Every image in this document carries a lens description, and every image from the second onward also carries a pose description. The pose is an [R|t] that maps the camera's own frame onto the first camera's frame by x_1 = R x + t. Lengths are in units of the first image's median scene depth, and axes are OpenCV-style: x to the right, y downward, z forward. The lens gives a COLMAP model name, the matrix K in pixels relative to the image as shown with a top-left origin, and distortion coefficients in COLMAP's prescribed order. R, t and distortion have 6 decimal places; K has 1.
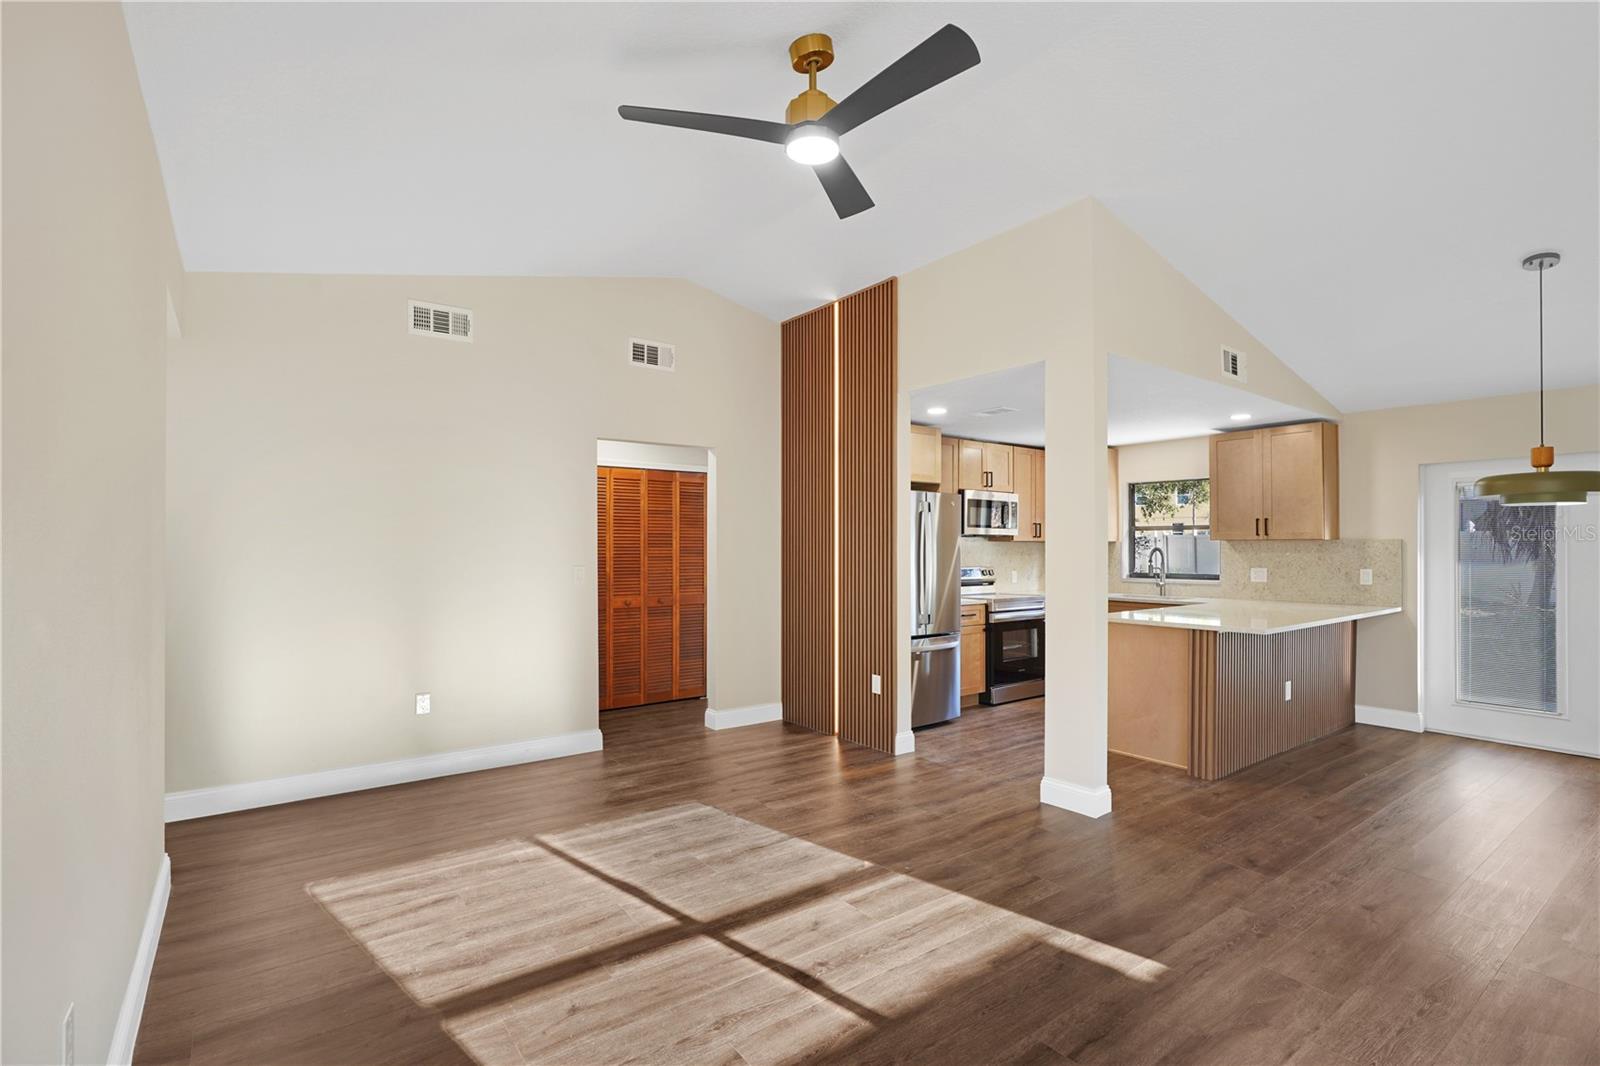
lens RADIAL K [[718.3, 0, 785.8], [0, 718.3, 541.7], [0, 0, 1]] dist [-0.006644, 0.001607]
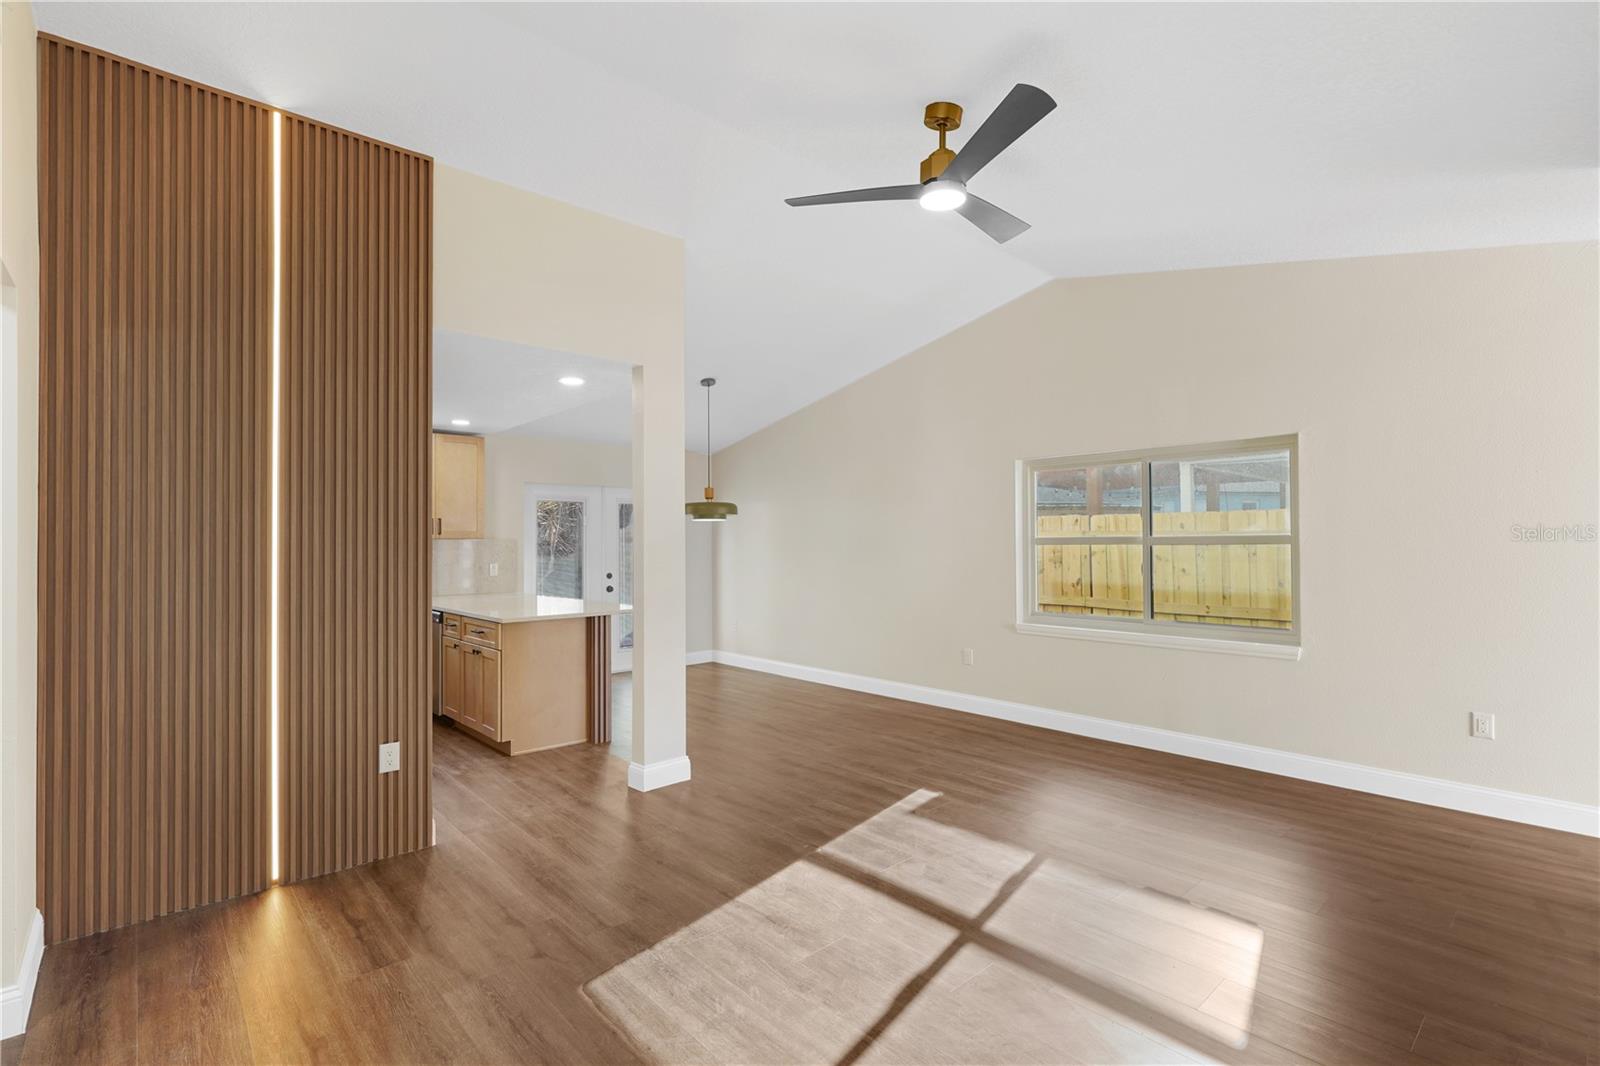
lens RADIAL K [[749.5, 0, 801.4], [0, 749.5, 538.4], [0, 0, 1]] dist [-0.002112, -0.000386]
pose [[-0.094672, 0.005284, 0.995494, -0.592463], [-0.003451, 0.999978, -0.005636, 0.001762], [-0.995502, -0.003969, -0.094652, 0.700214]]
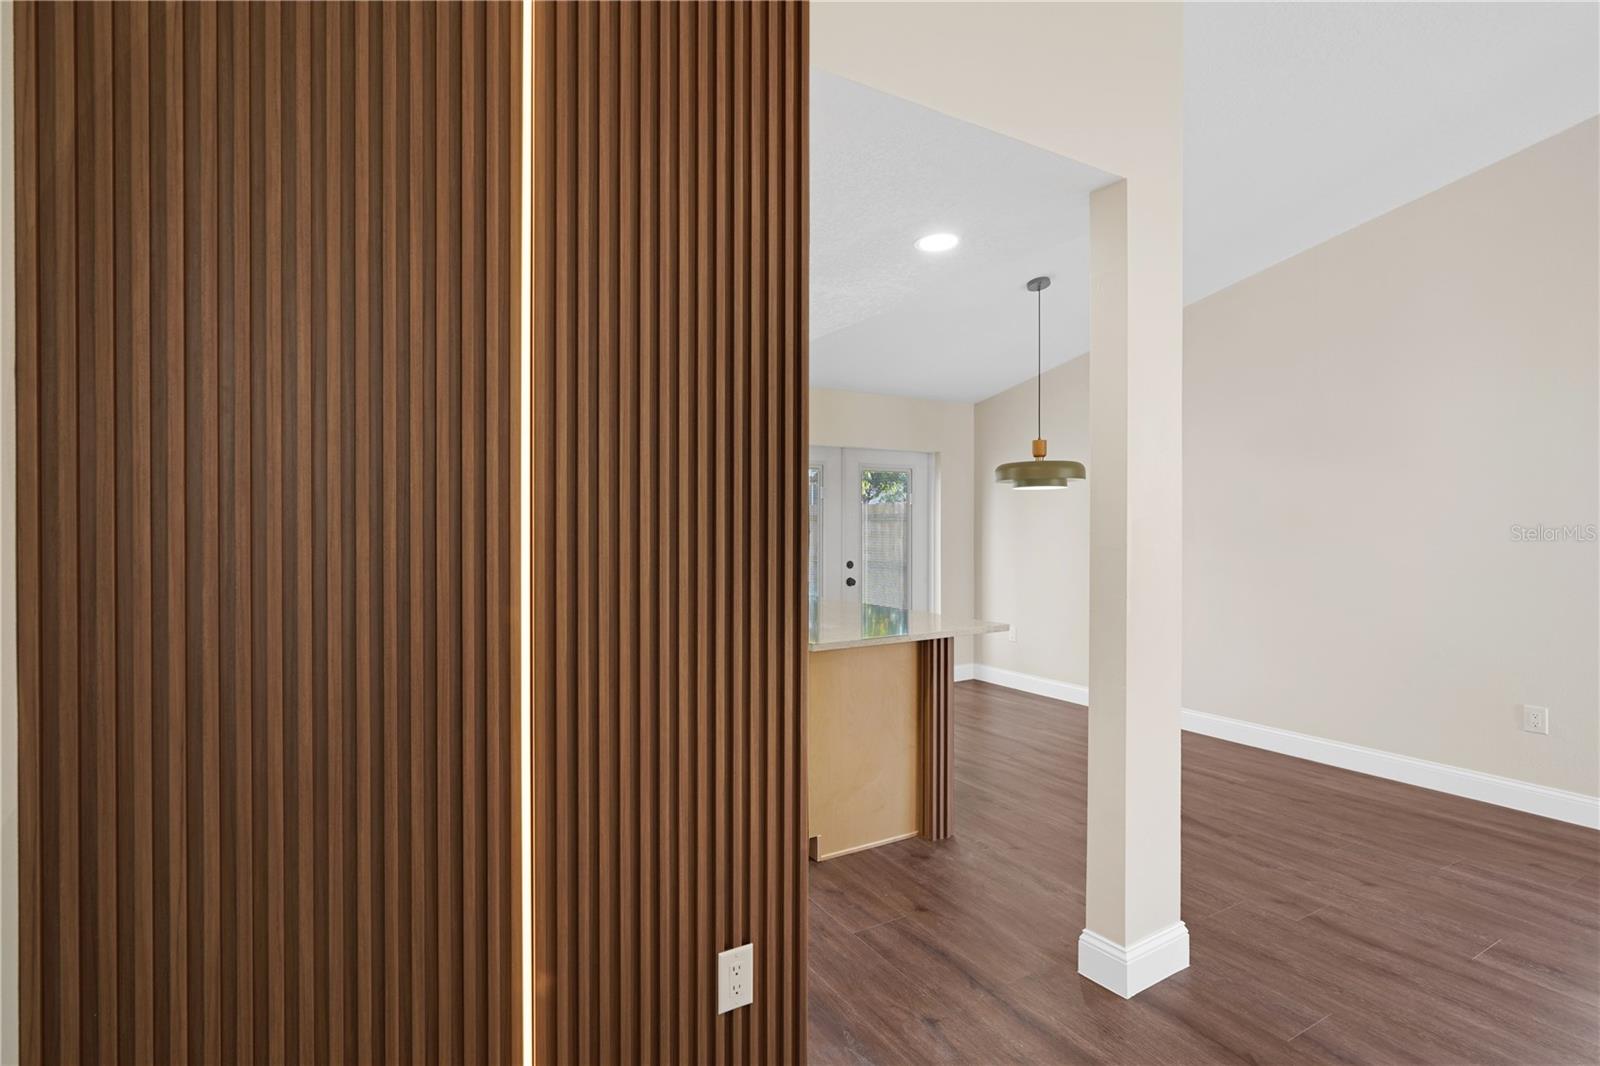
lens RADIAL K [[764.4, 0, 764.9], [0, 764.4, 525.8], [0, 0, 1]] dist [-0.003205, -0.000210]
pose [[0.119909, -0.004236, 0.992776, -0.192939], [-0.007498, 0.999959, 0.005172, 0.005614], [-0.992757, -0.008064, 0.119873, 0.960209]]
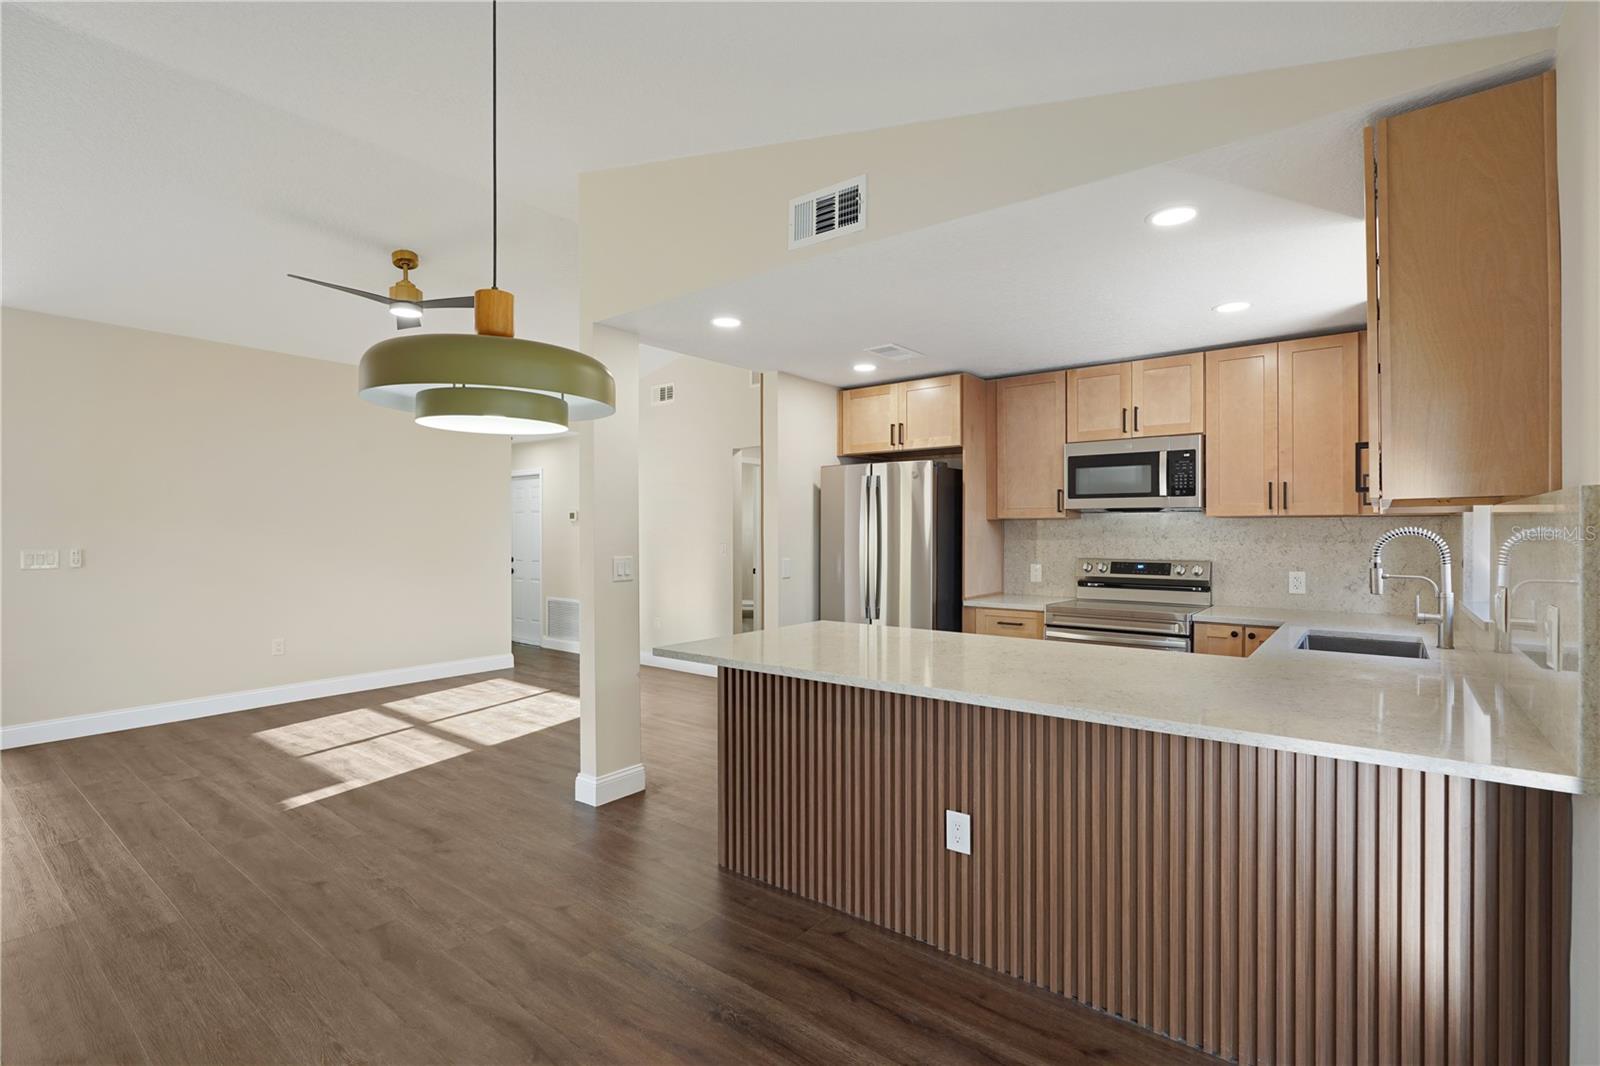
lens RADIAL K [[740.8, 0, 847.2], [0, 740.8, 530.6], [0, 0, 1]] dist [-0.005963, -0.000005]
pose [[0.302360, -0.002251, -0.953191, 1.142690], [0.009361, 0.999956, 0.000608, 0.009565], [0.953148, -0.009107, 0.302368, 0.785385]]
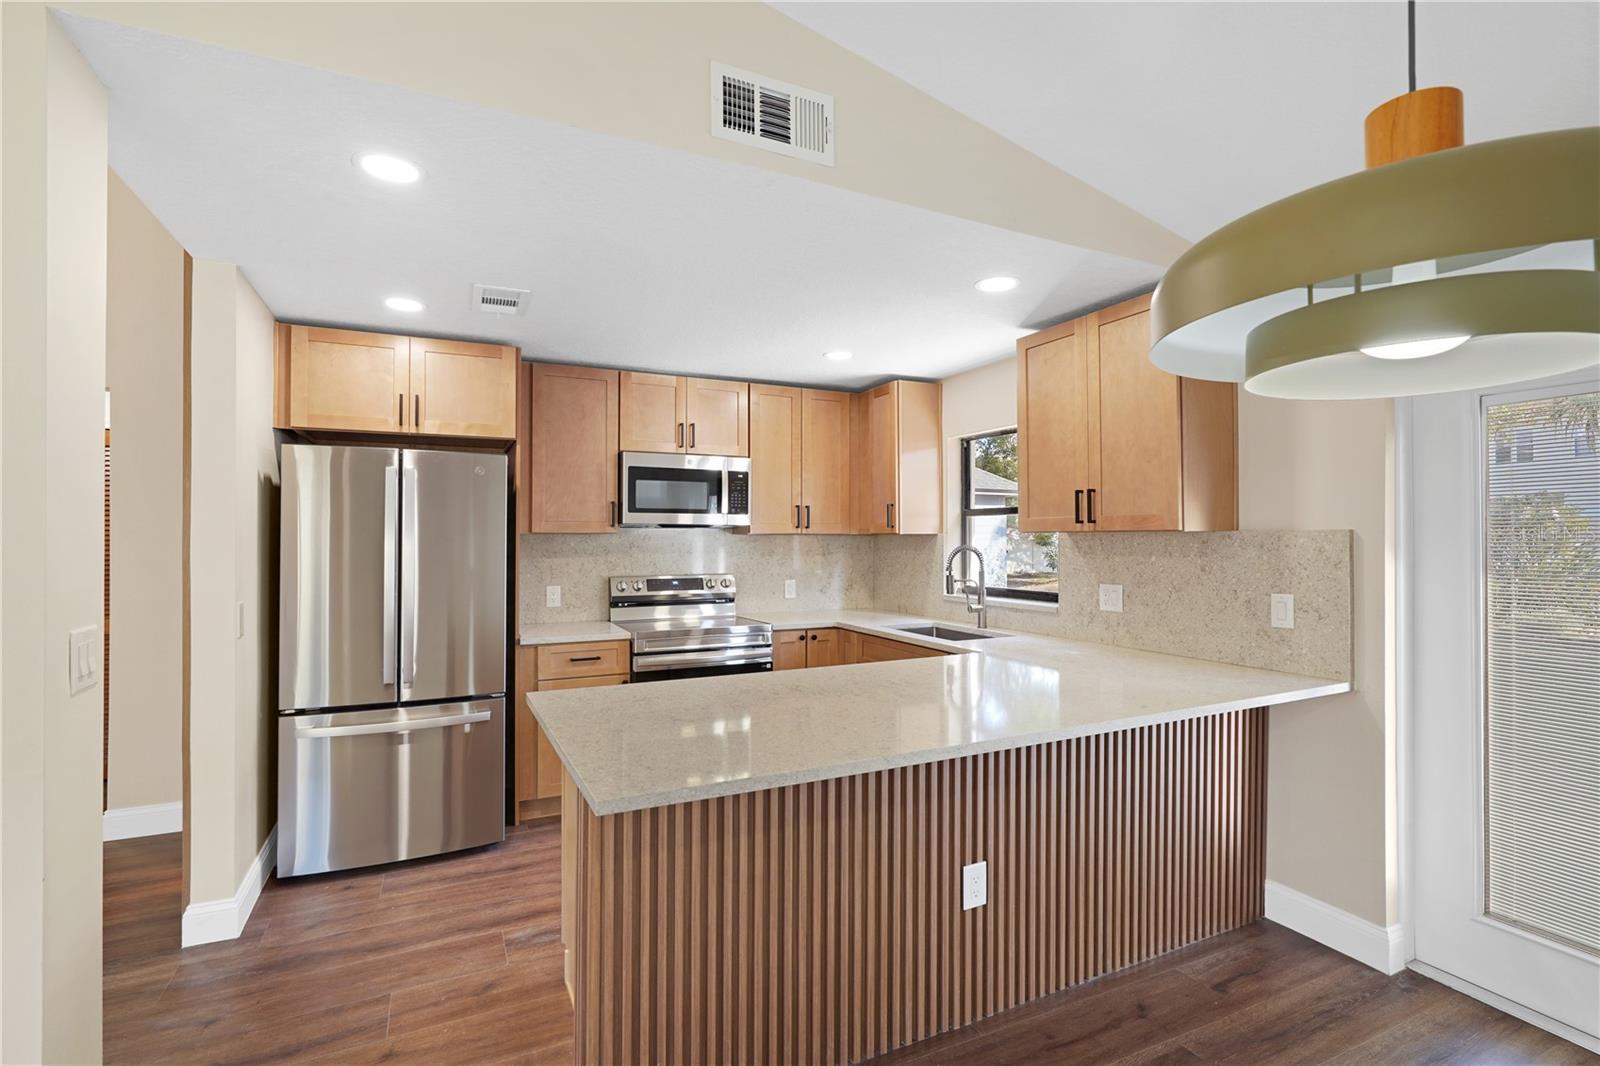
lens RADIAL K [[718.2, 0, 792.6], [0, 718.2, 533.5], [0, 0, 1]] dist [-0.001869, -0.000063]
pose [[0.982252, -0.003878, -0.187525, 0.677546], [0.004161, 0.999991, 0.001115, -0.003382], [0.187519, -0.001875, 0.982259, 0.557998]]
